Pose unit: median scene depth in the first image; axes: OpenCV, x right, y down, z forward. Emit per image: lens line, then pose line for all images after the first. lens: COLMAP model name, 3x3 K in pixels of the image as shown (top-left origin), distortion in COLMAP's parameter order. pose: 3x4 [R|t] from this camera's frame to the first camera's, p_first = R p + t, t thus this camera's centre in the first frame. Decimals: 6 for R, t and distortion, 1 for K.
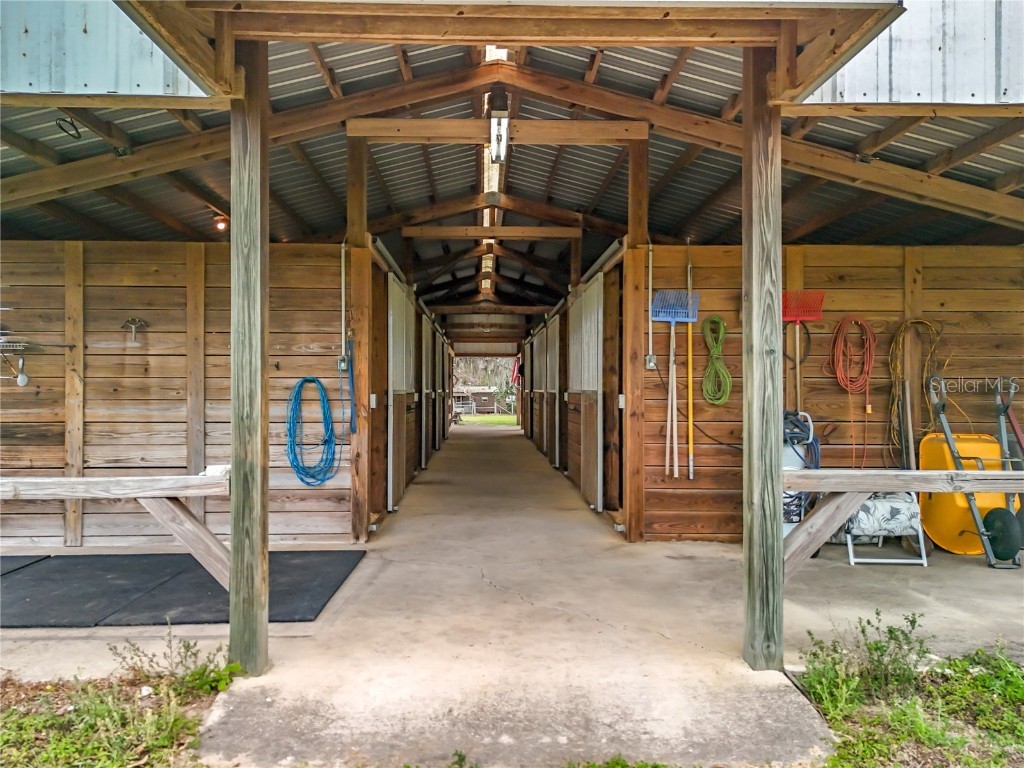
lens RADIAL K [[752.0, 0, 512.0], [0, 752.0, 384.0], [0, 0, 1]] dist [0.084014, -0.075208]
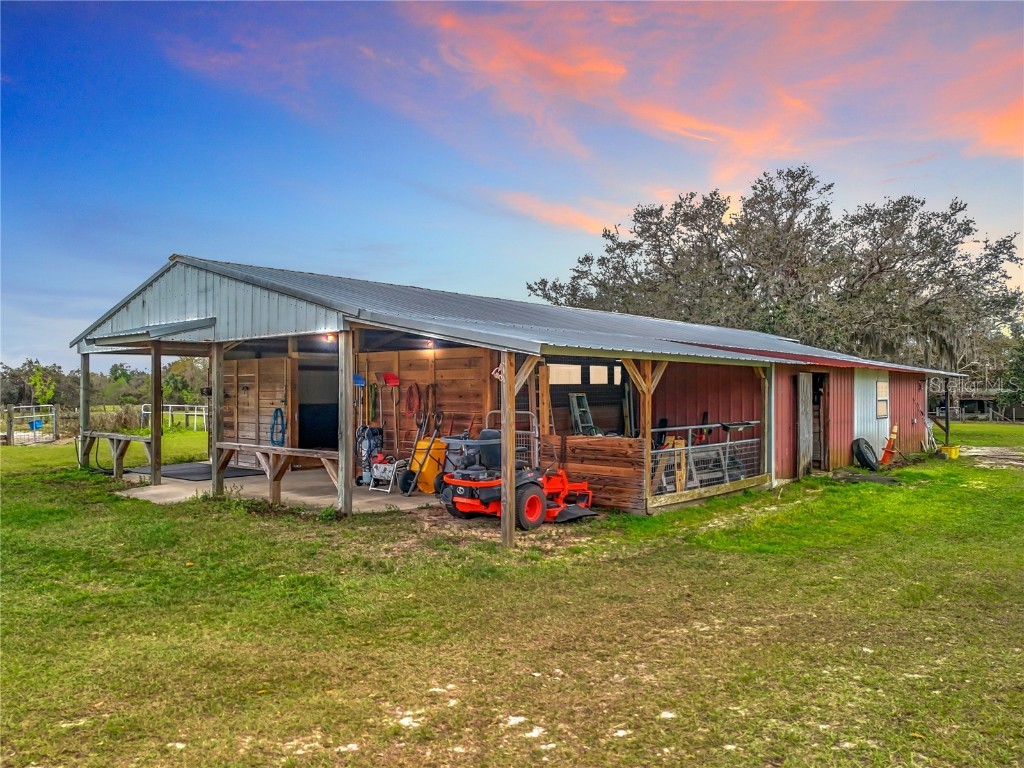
lens RADIAL K [[752.0, 0, 512.0], [0, 752.0, 384.0], [0, 0, 1]] dist [0.084014, -0.075208]
pose [[0.734975, -0.006927, -0.678059, 2.140992], [0.005032, 0.999976, -0.004761, -0.075350], [0.678076, 0.000087, 0.734992, -0.398364]]
